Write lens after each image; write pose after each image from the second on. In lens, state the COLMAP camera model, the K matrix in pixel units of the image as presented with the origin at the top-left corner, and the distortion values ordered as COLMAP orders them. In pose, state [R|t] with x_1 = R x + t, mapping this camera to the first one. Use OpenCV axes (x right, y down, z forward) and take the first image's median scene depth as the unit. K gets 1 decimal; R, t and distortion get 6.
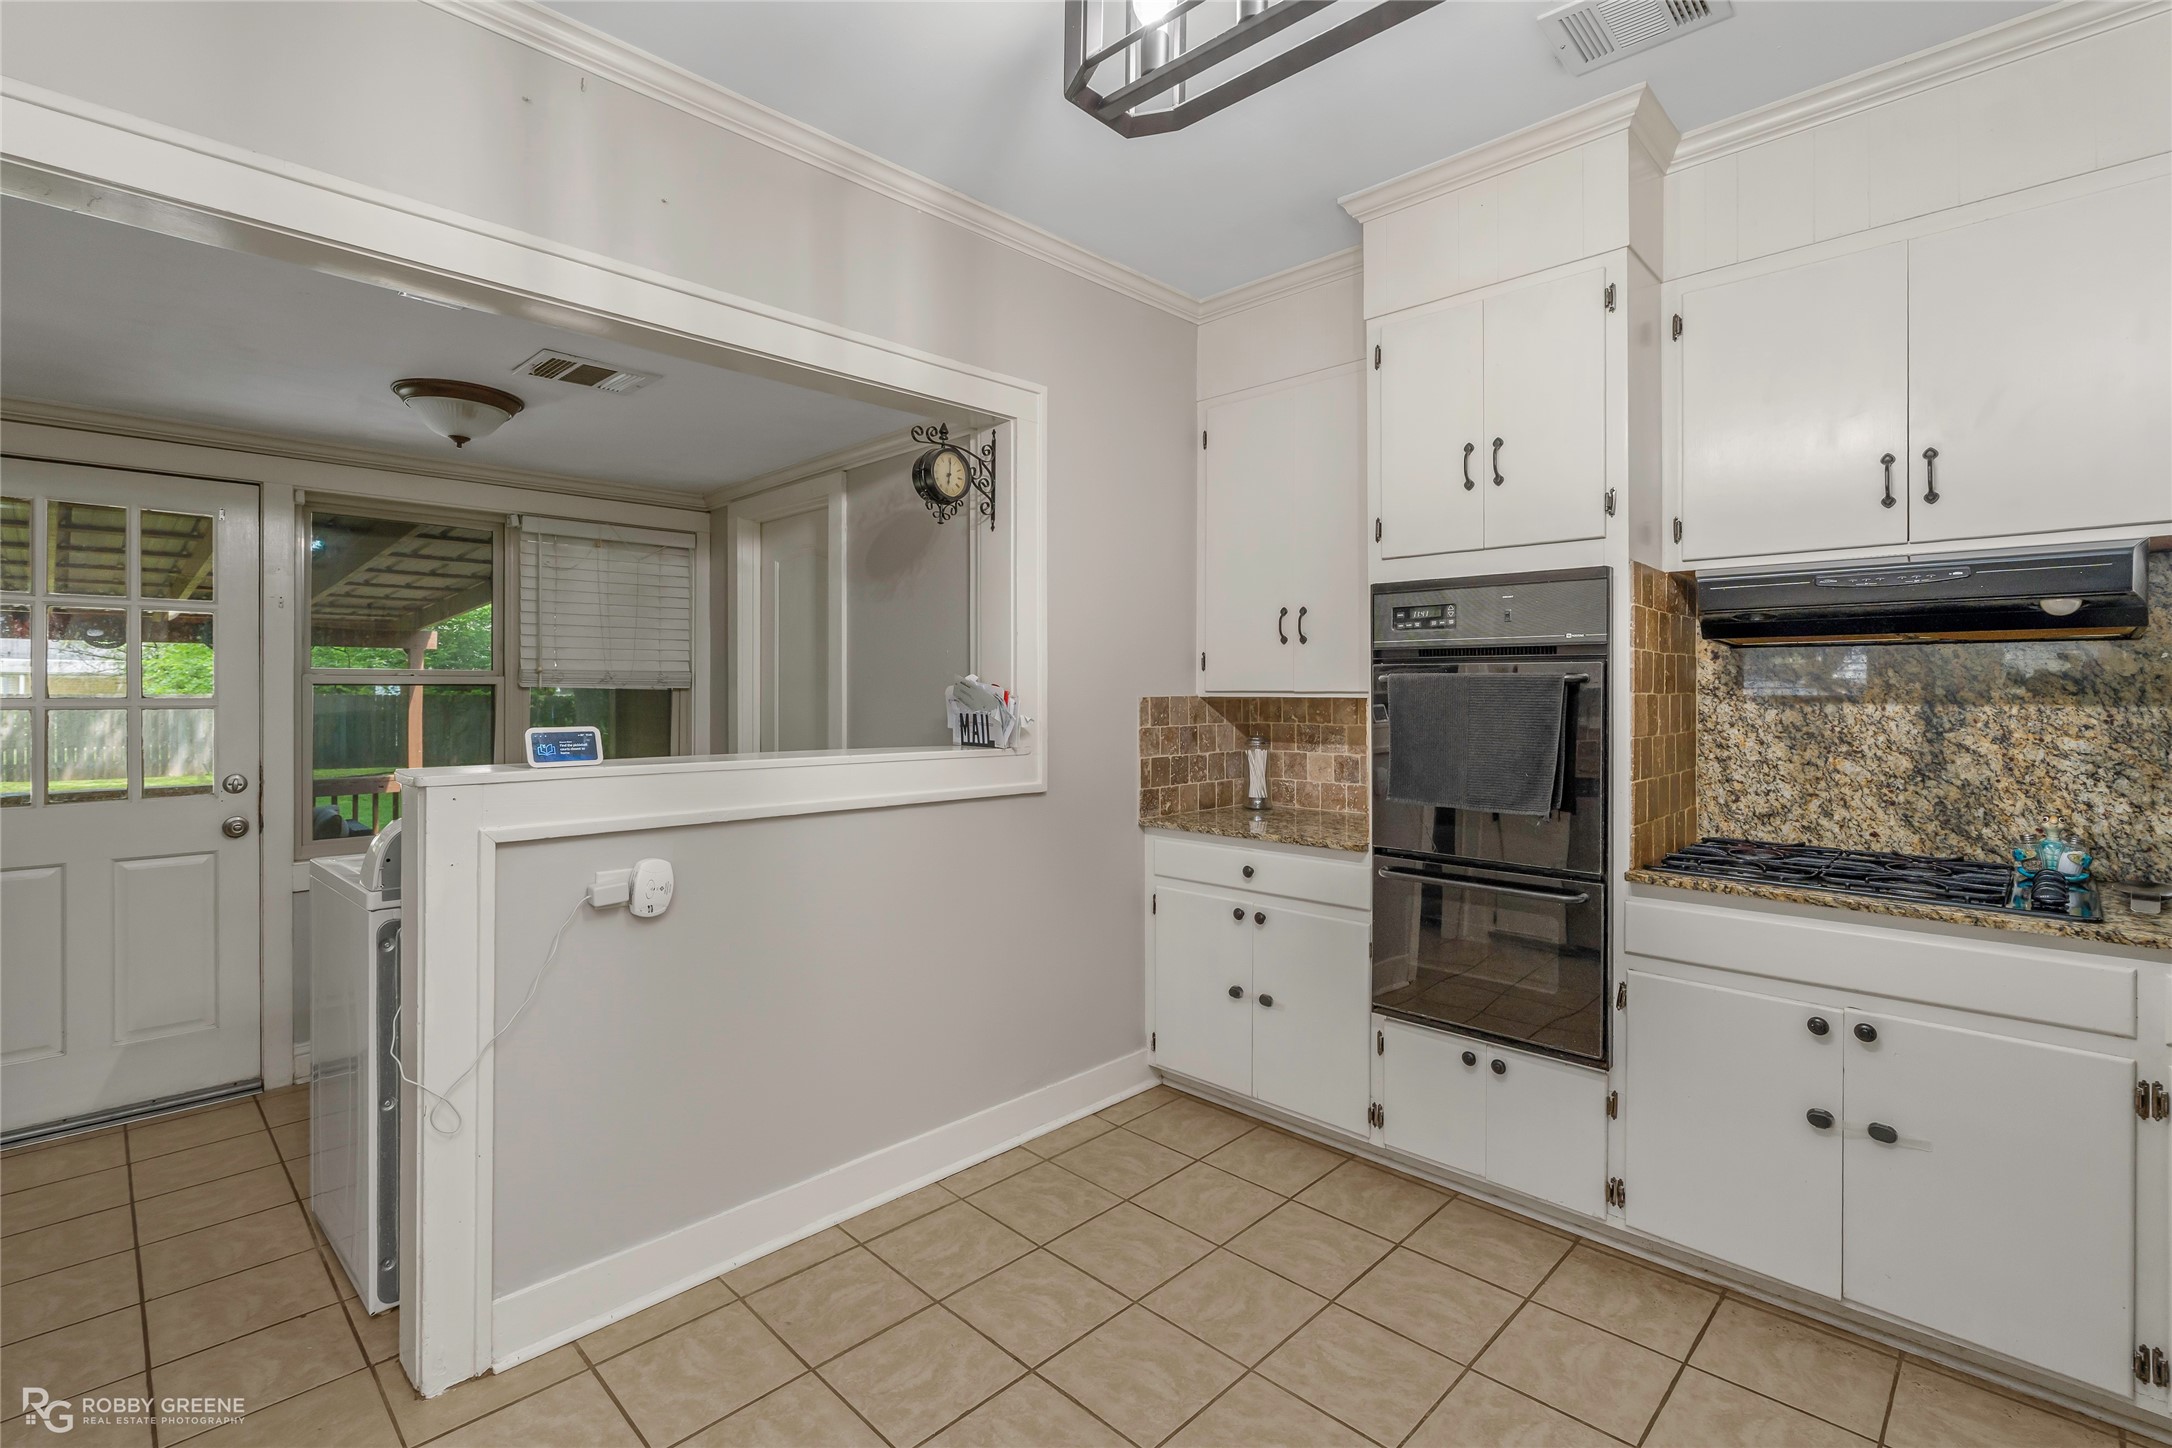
lens RADIAL K [[981.8, 0, 1093.2], [0, 981.8, 694.6], [0, 0, 1]] dist [-0.004120, 0.001310]
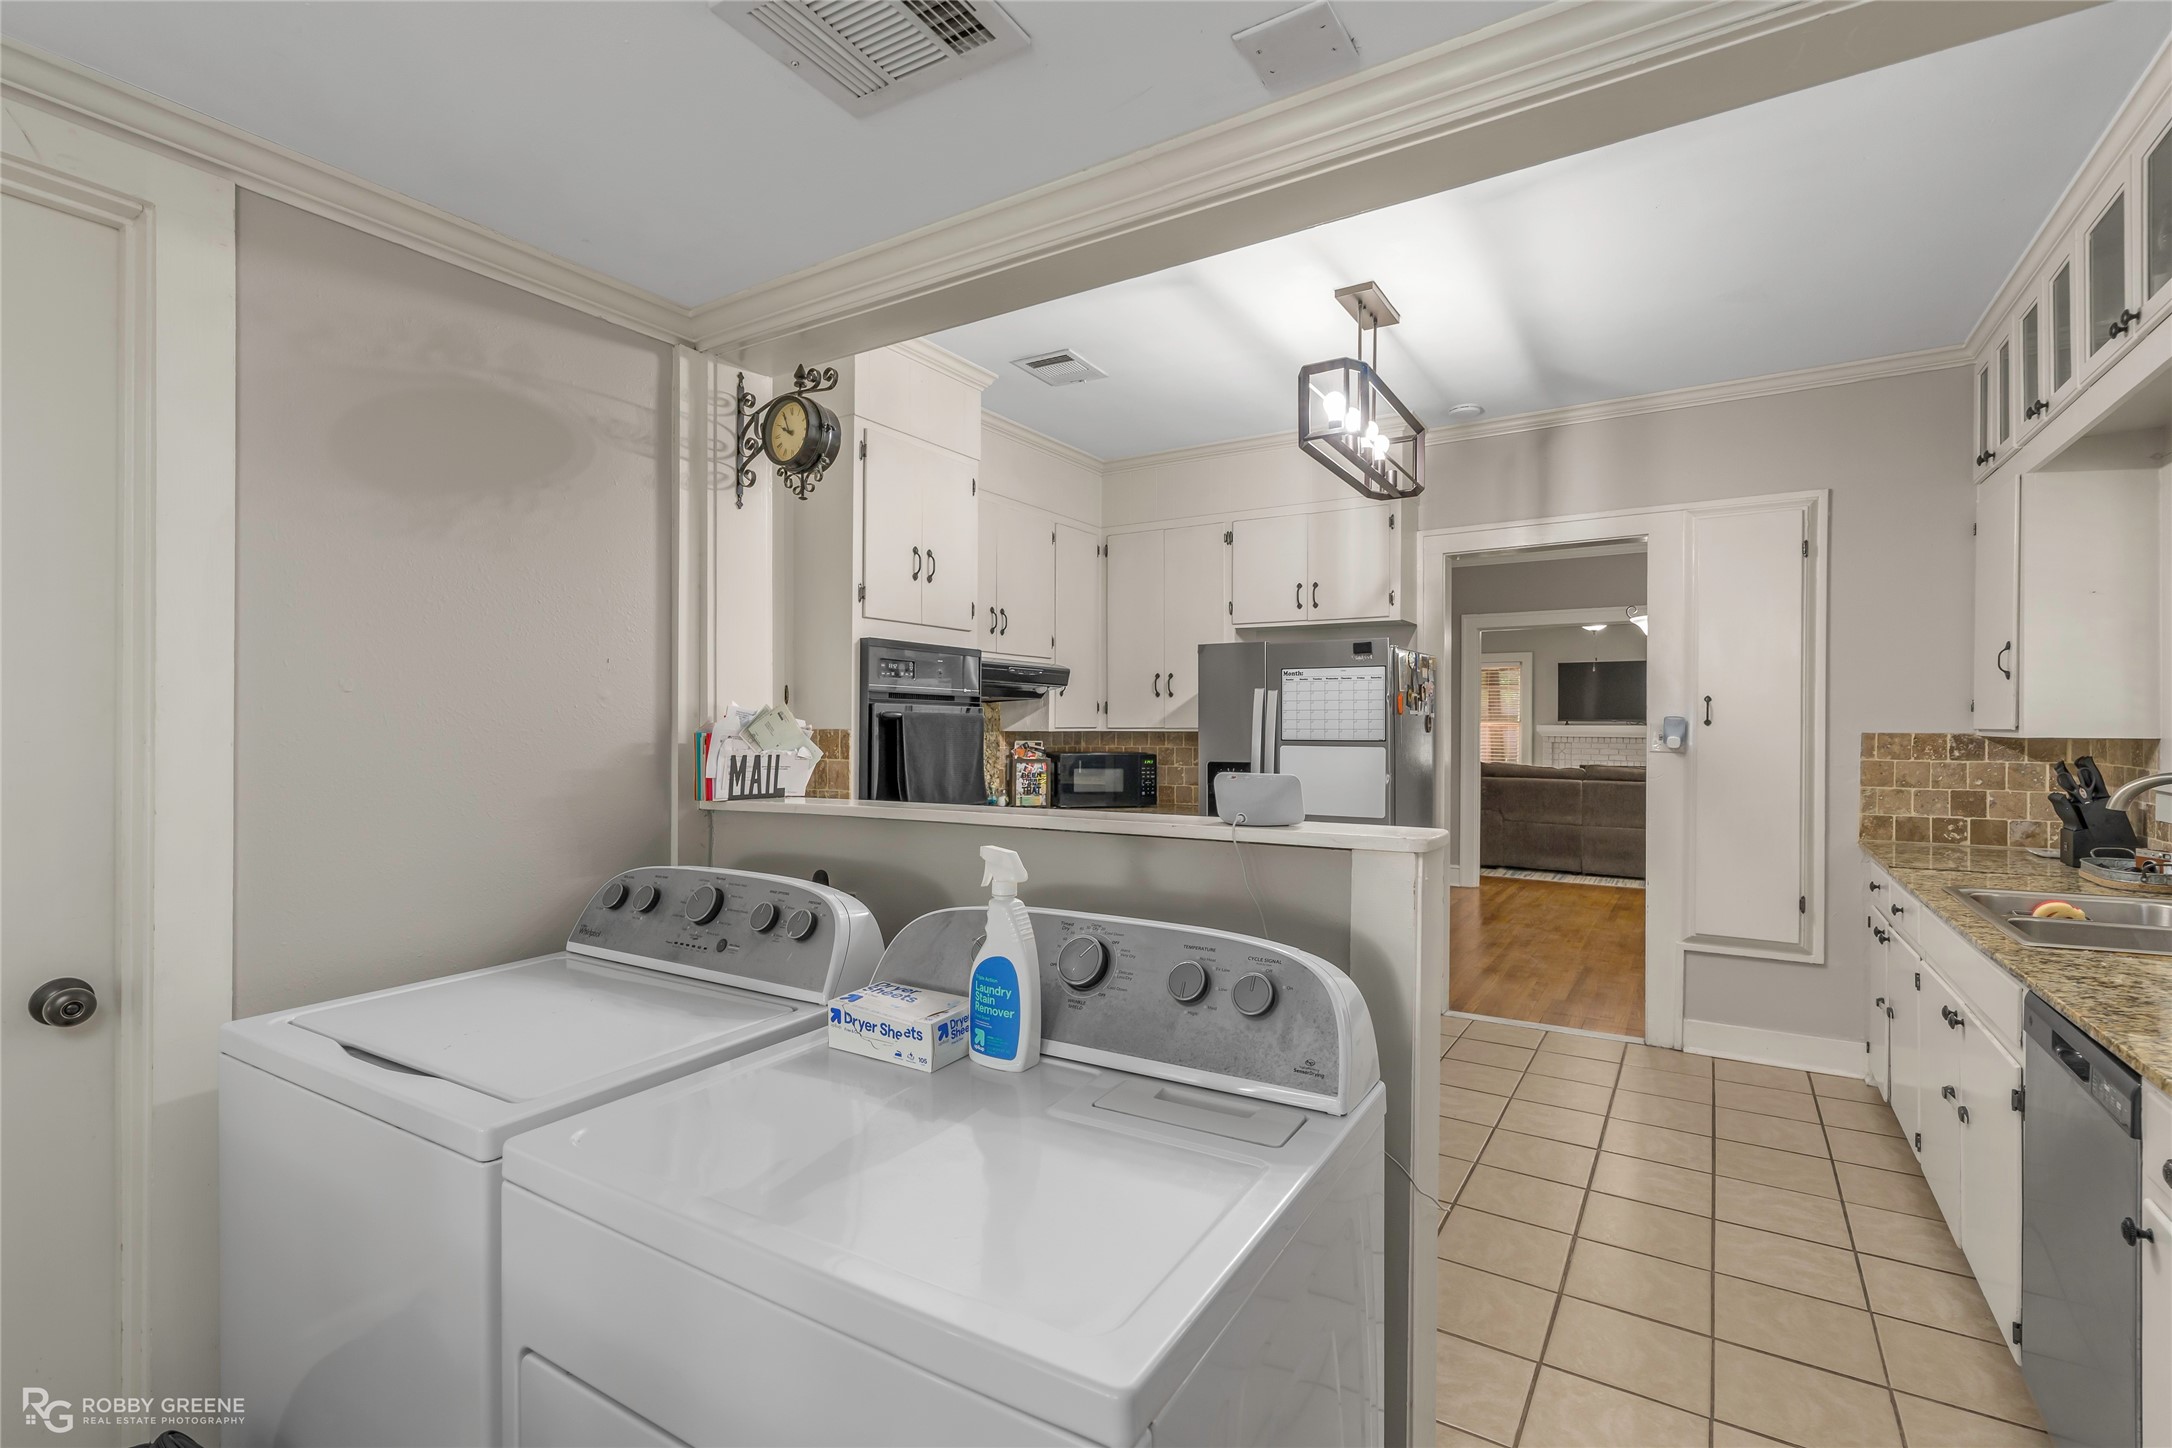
lens RADIAL K [[981.8, 0, 1085.1], [0, 981.8, 727.2], [0, 0, 1]] dist [-0.004120, 0.001310]
pose [[-0.198331, -0.002315, 0.980132, -1.050519], [0.000217, 0.999997, 0.002406, -0.003763], [-0.980135, 0.000690, -0.198330, 1.064904]]
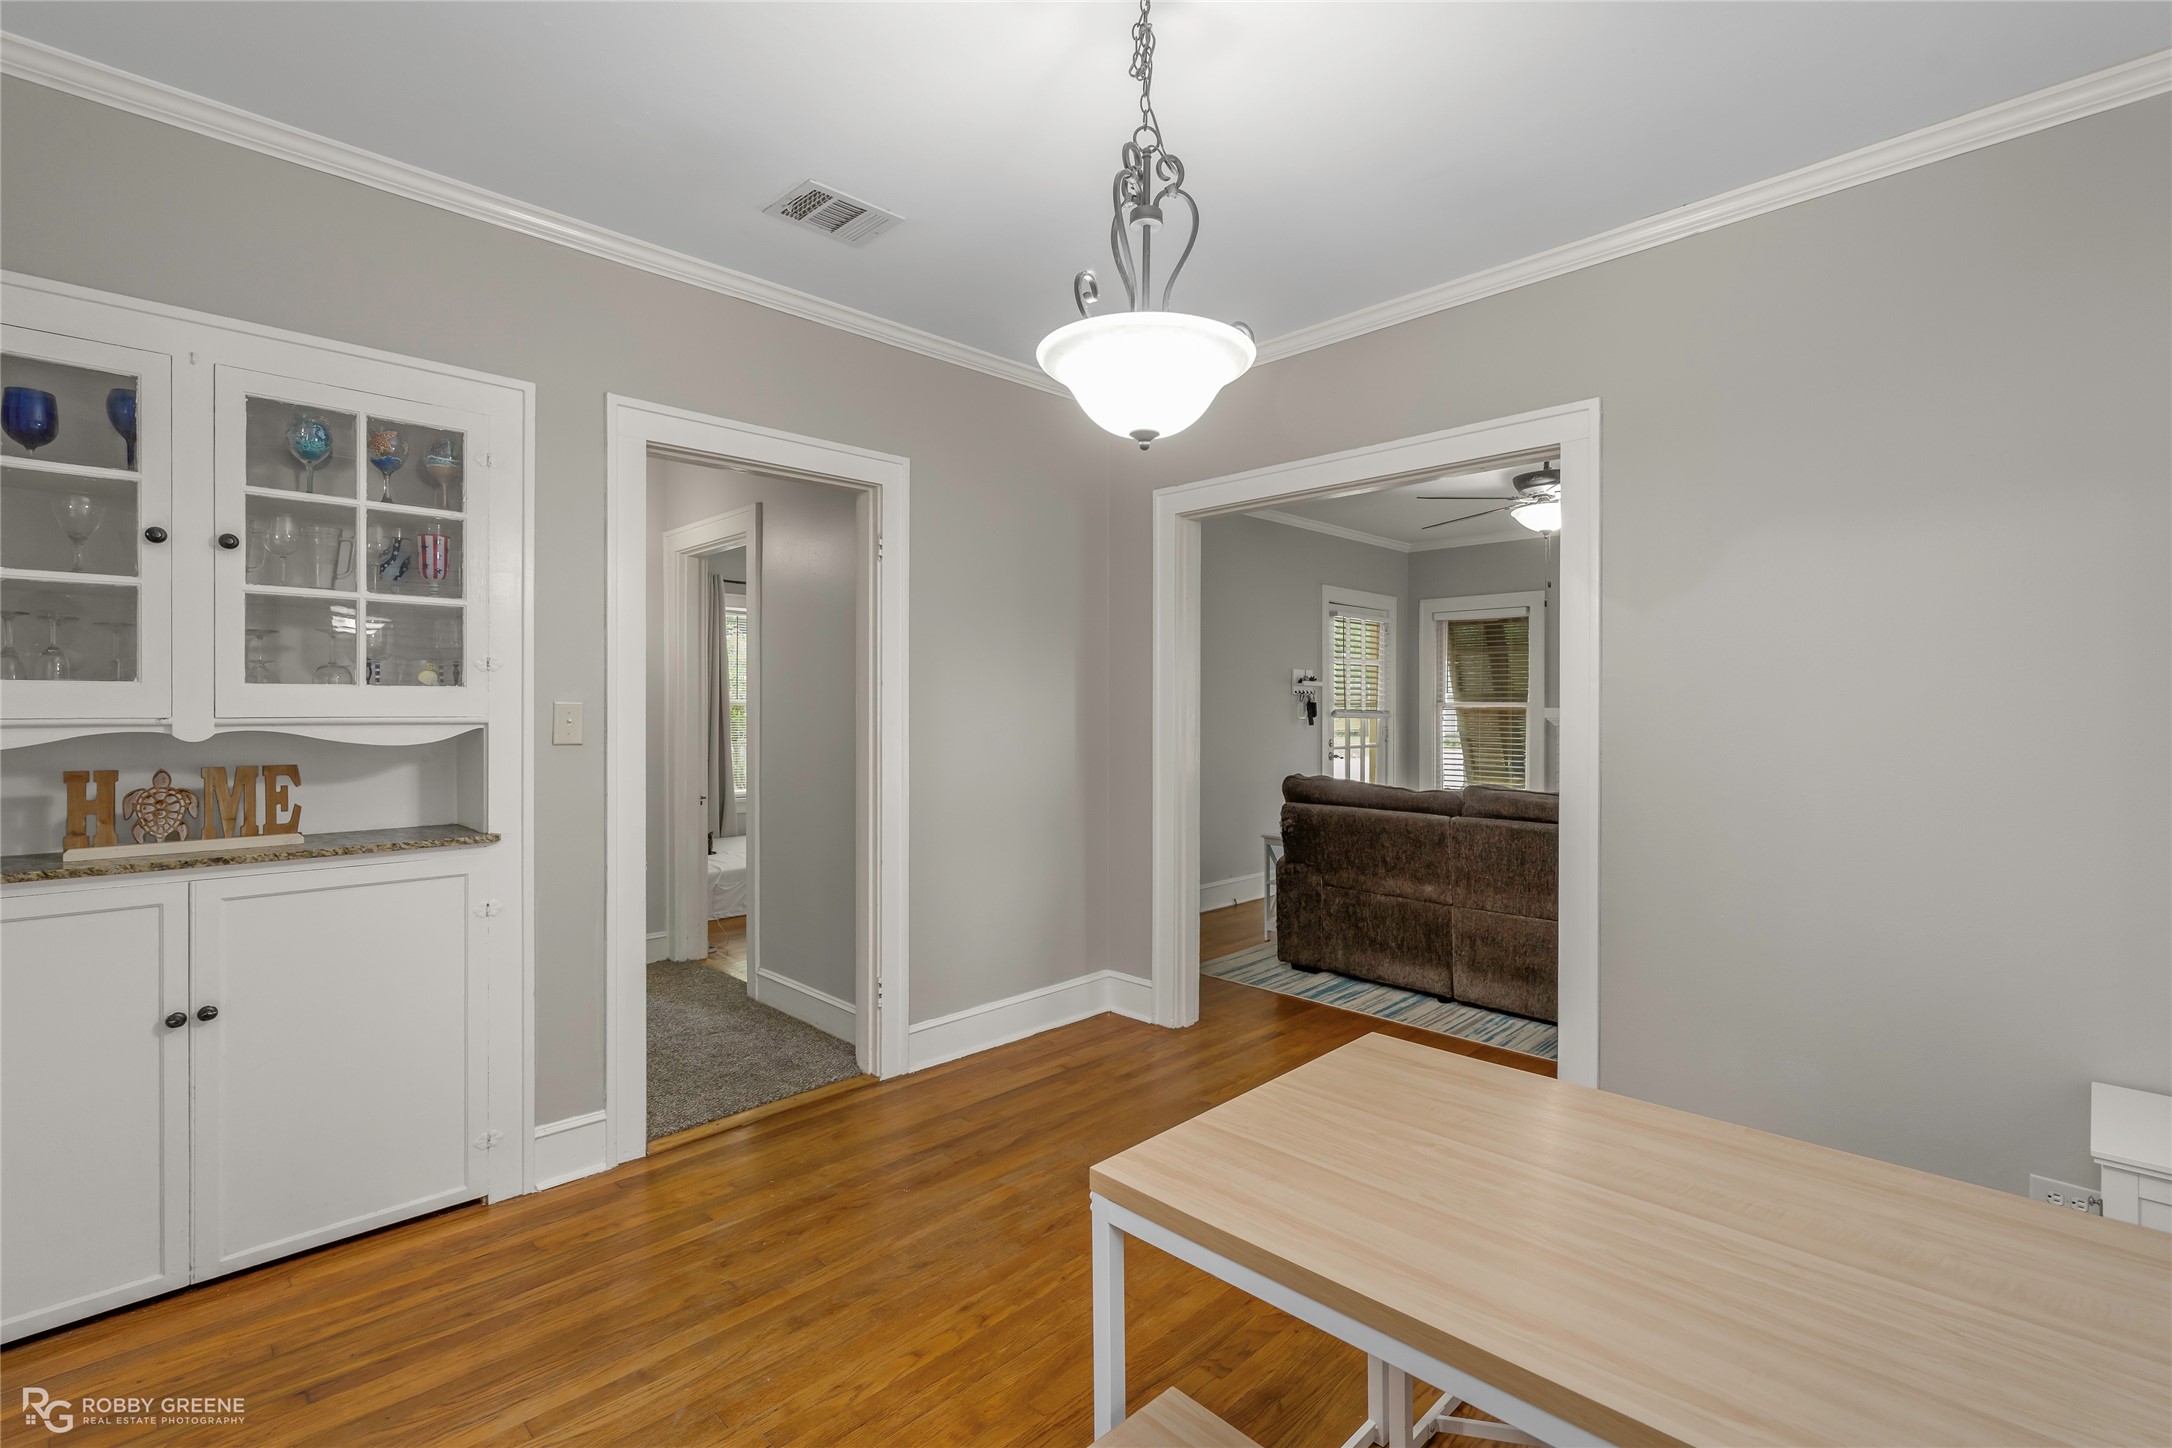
lens RADIAL K [[981.8, 0, 1087.0], [0, 981.8, 711.4], [0, 0, 1]] dist [-0.004120, 0.001310]
pose [[0.024962, -0.001315, 0.999688, 0.240556], [0.001671, 0.999998, 0.001274, 0.001060], [-0.999687, 0.001638, 0.024964, -0.755884]]
